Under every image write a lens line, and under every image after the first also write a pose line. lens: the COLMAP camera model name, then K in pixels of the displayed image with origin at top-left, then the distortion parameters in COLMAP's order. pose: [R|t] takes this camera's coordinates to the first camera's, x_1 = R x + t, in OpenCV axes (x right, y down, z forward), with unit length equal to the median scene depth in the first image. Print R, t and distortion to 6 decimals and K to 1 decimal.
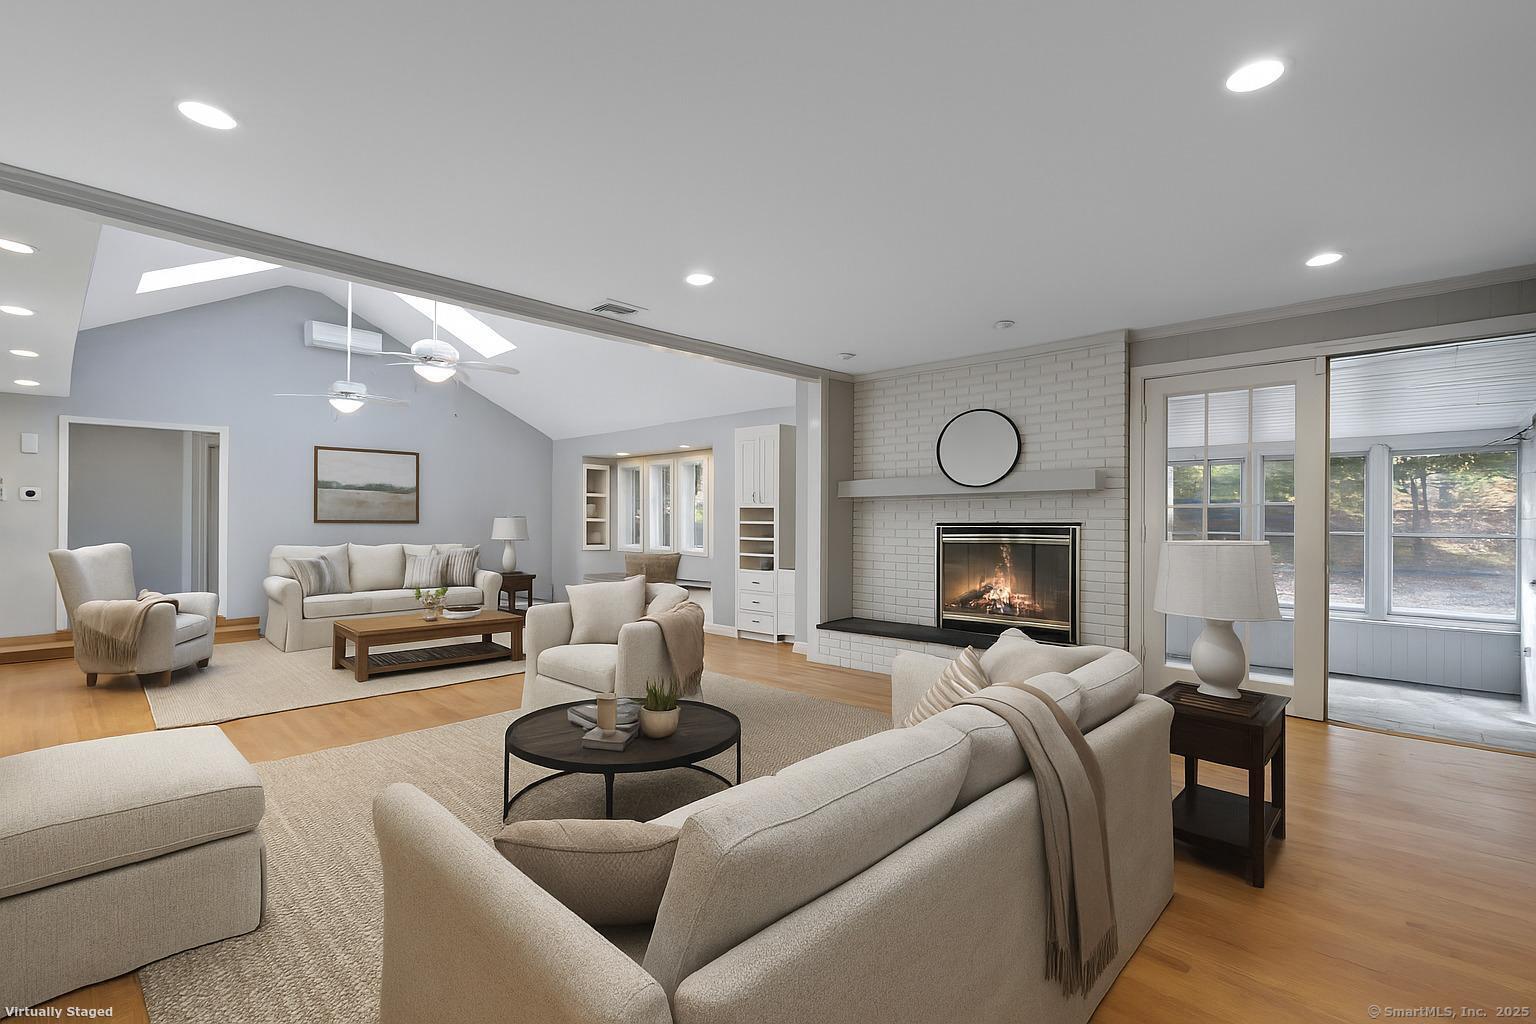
lens RADIAL K [[688.3, 0, 768.0], [0, 688.3, 512.0], [0, 0, 1]] dist [0.002041, 0.000107]
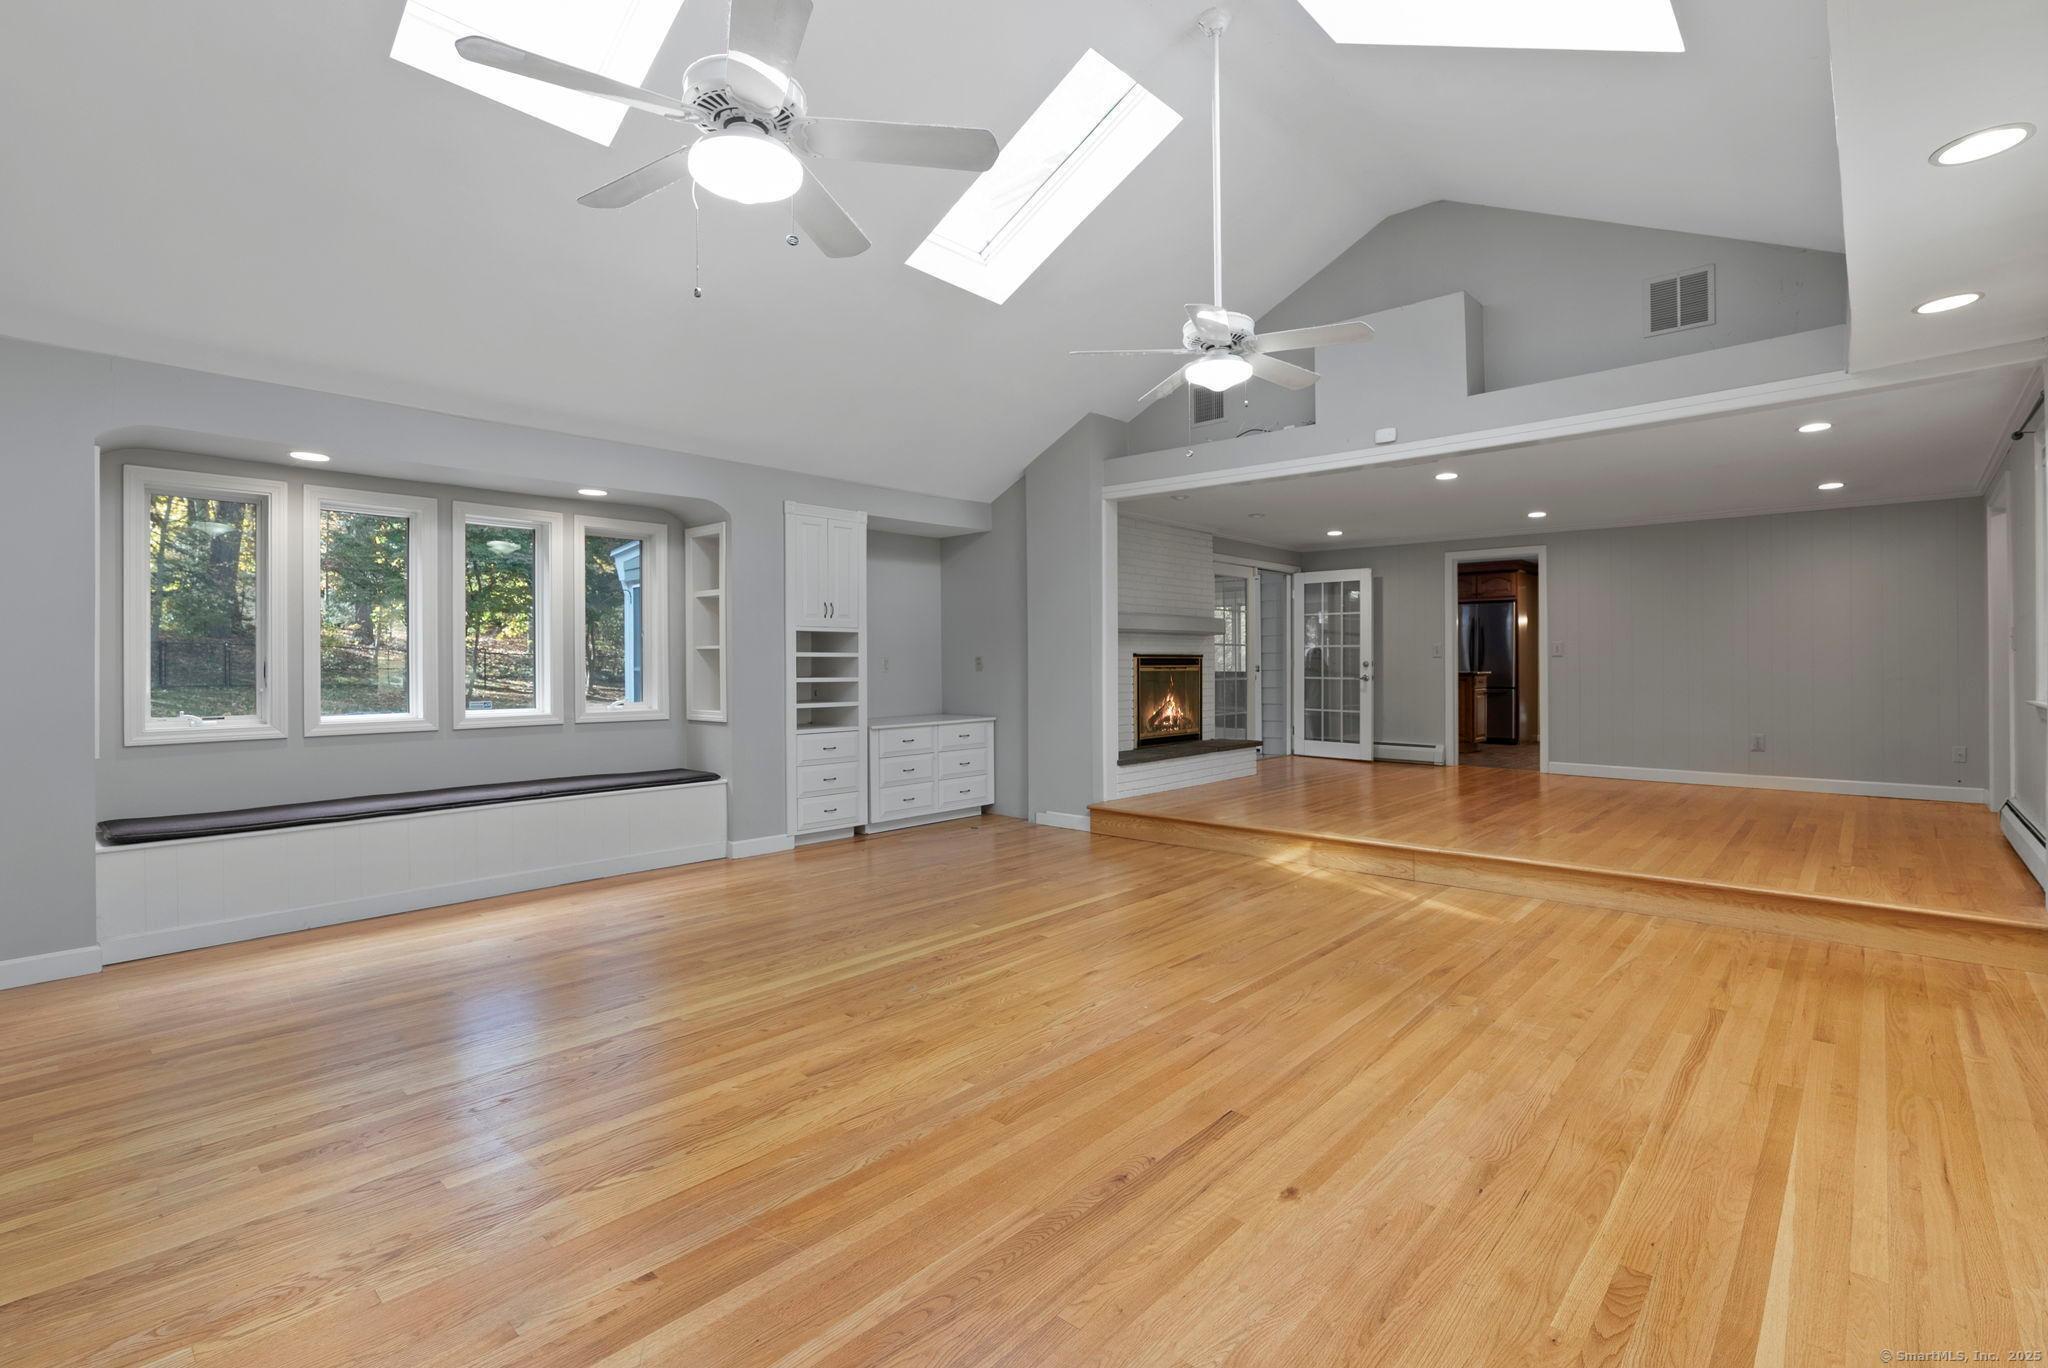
lens RADIAL K [[939.6, 0, 1015.4], [0, 939.6, 680.0], [0, 0, 1]] dist [-0.002726, 0.000026]
pose [[-0.020416, -0.006356, 0.999771, -0.870576], [0.002835, 0.999975, 0.006415, 0.033102], [-0.999788, 0.002965, -0.020397, 0.837367]]
